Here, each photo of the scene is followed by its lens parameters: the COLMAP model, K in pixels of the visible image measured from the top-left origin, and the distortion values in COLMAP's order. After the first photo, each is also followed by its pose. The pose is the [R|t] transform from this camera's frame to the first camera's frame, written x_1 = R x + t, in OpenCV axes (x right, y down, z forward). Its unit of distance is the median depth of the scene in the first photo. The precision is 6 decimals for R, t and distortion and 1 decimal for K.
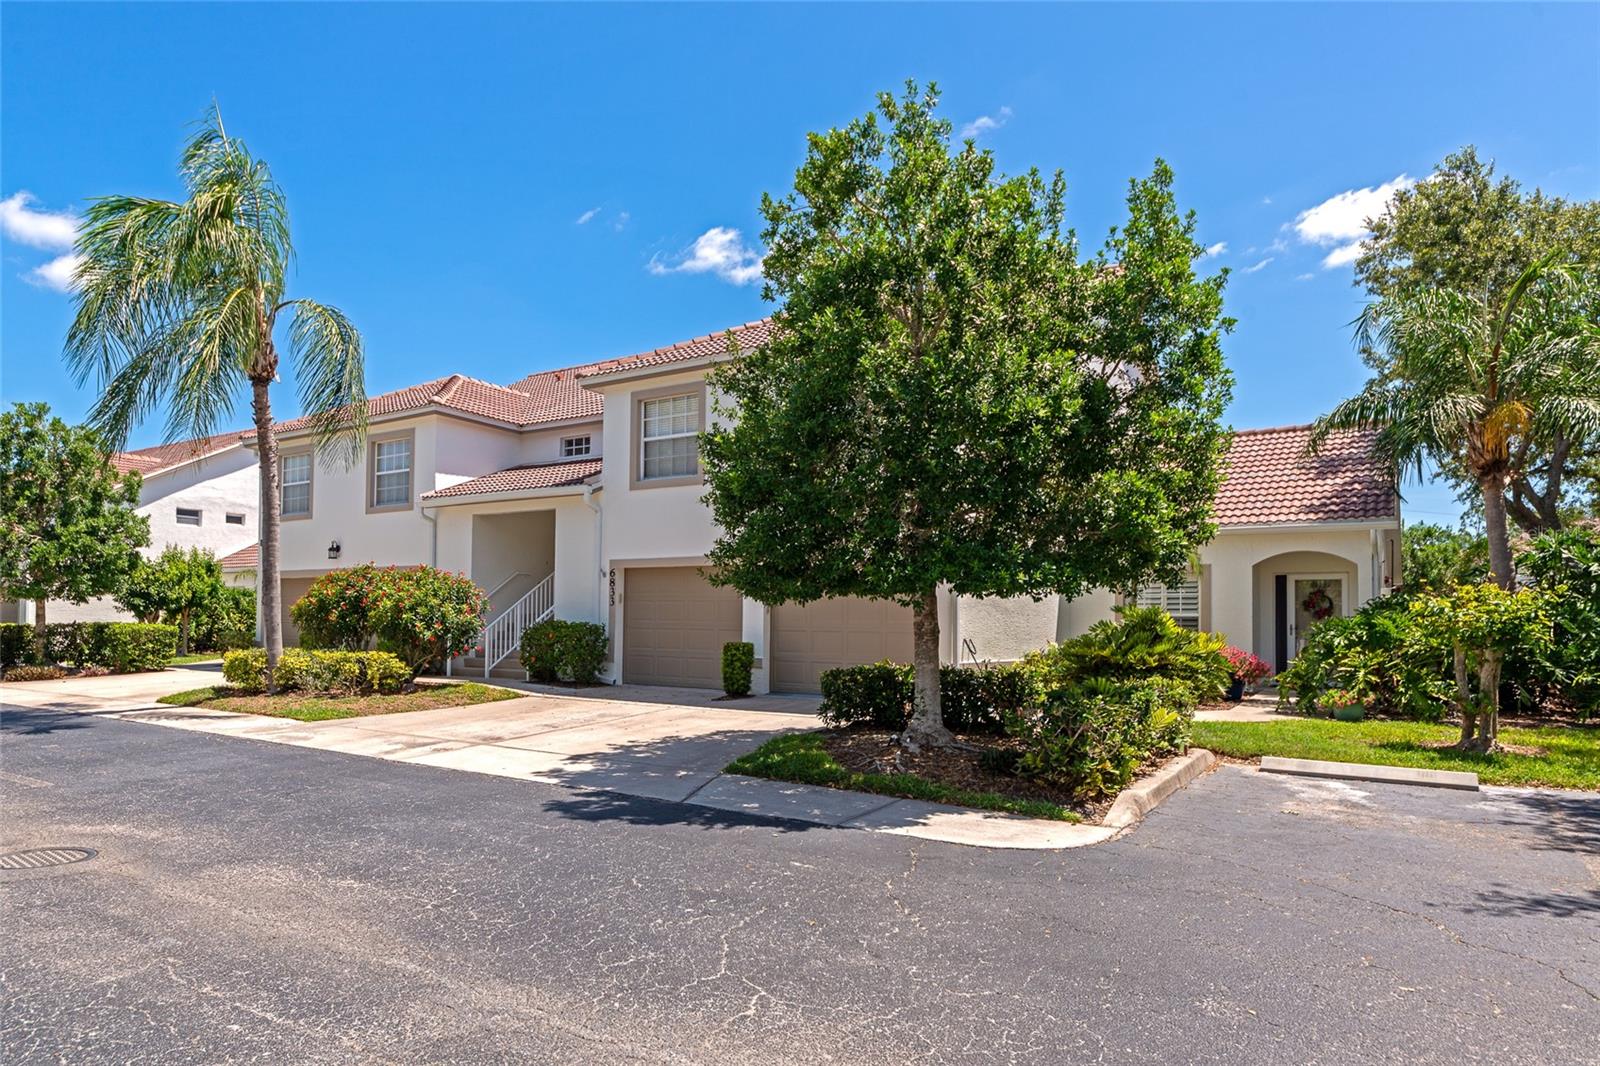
lens RADIAL K [[925.9, 0, 797.4], [0, 925.9, 550.3], [0, 0, 1]] dist [-0.004386, -0.002939]
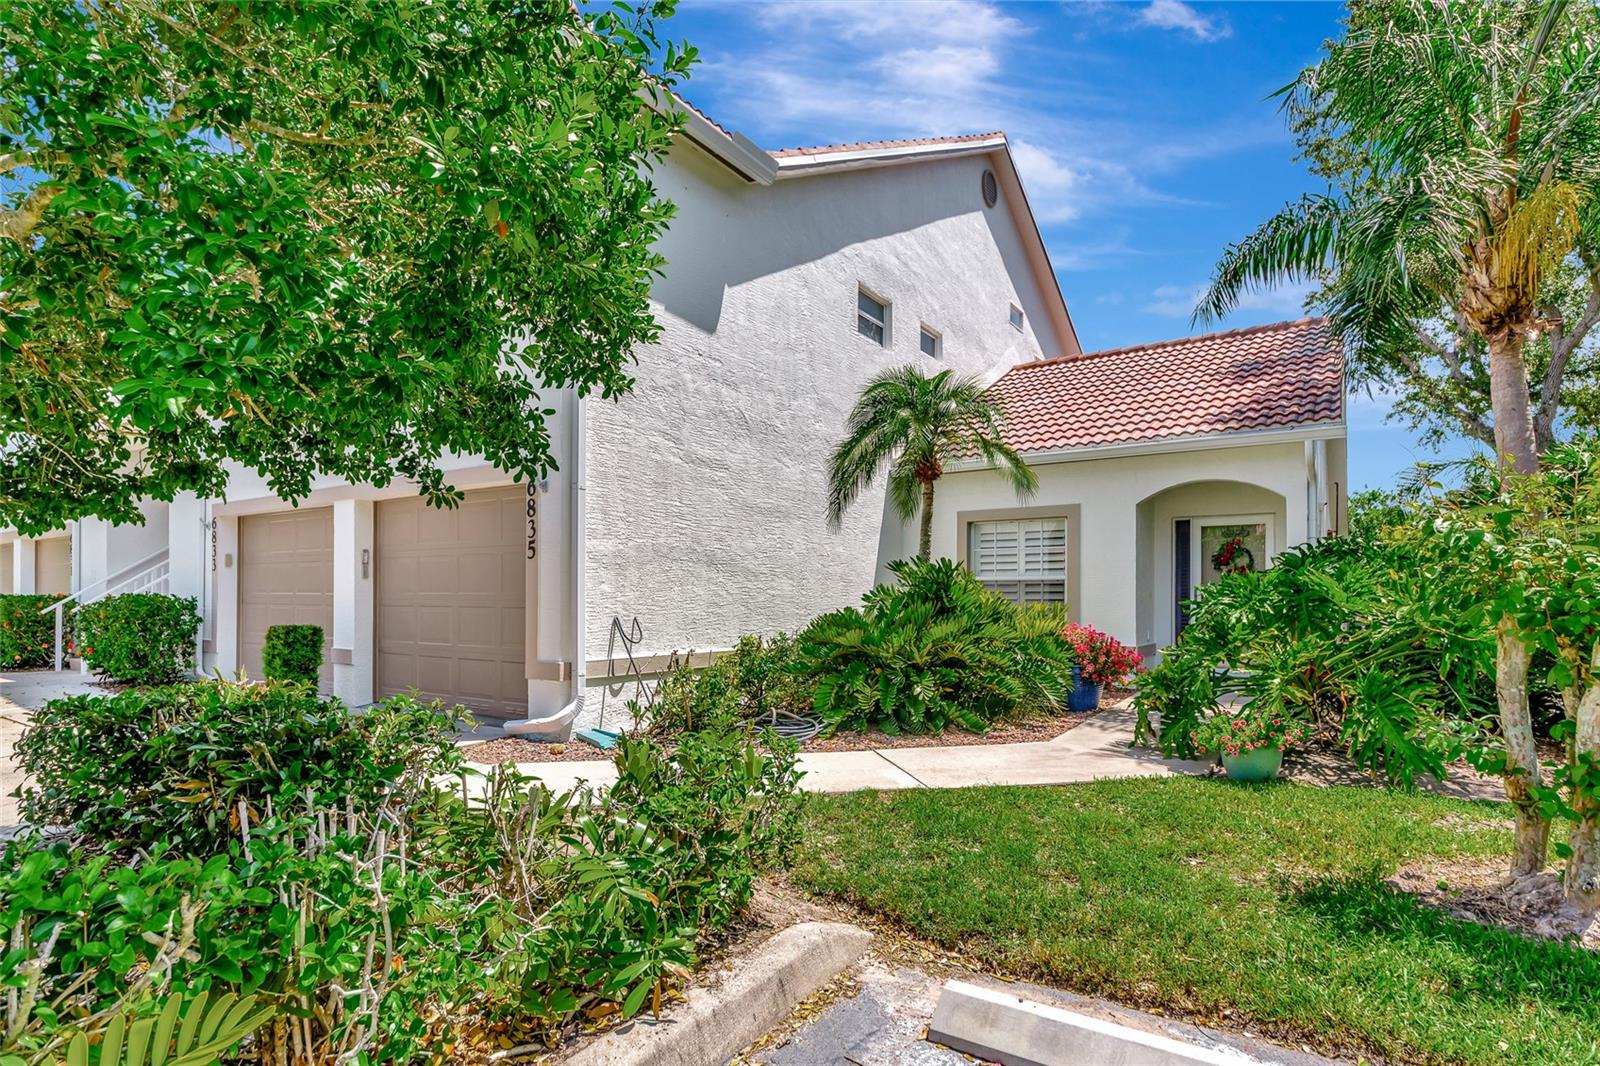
lens RADIAL K [[843.0, 0, 801.9], [0, 843.0, 551.0], [0, 0, 1]] dist [0.001819, -0.017457]
pose [[0.999925, -0.010633, 0.006092, 0.261130], [0.010460, 0.999558, 0.027823, 0.035007], [-0.006385, -0.027757, 0.999594, 0.406937]]
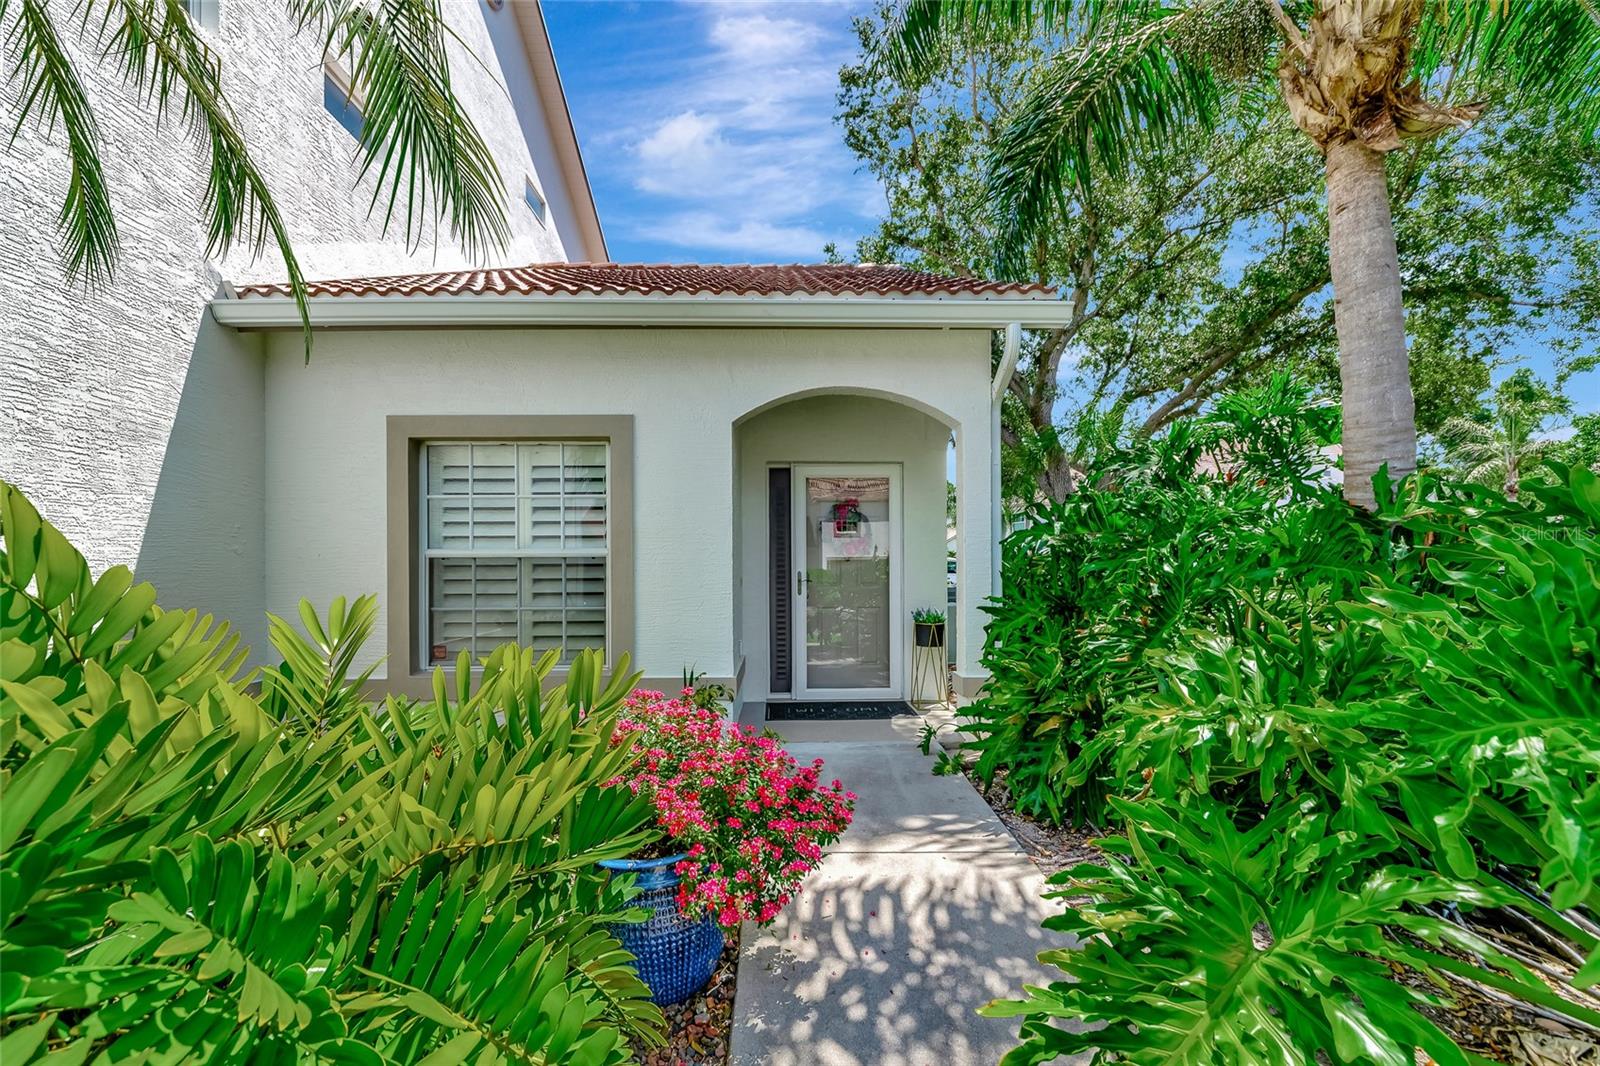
lens RADIAL K [[626.9, 0, 804.0], [0, 626.9, 566.4], [0, 0, 1]] dist [0.000627, 0.000066]
pose [[0.812771, -0.017551, 0.582319, 0.396310], [0.000209, 0.999555, 0.029834, 0.080336], [-0.582583, -0.024126, 0.812413, 0.841373]]
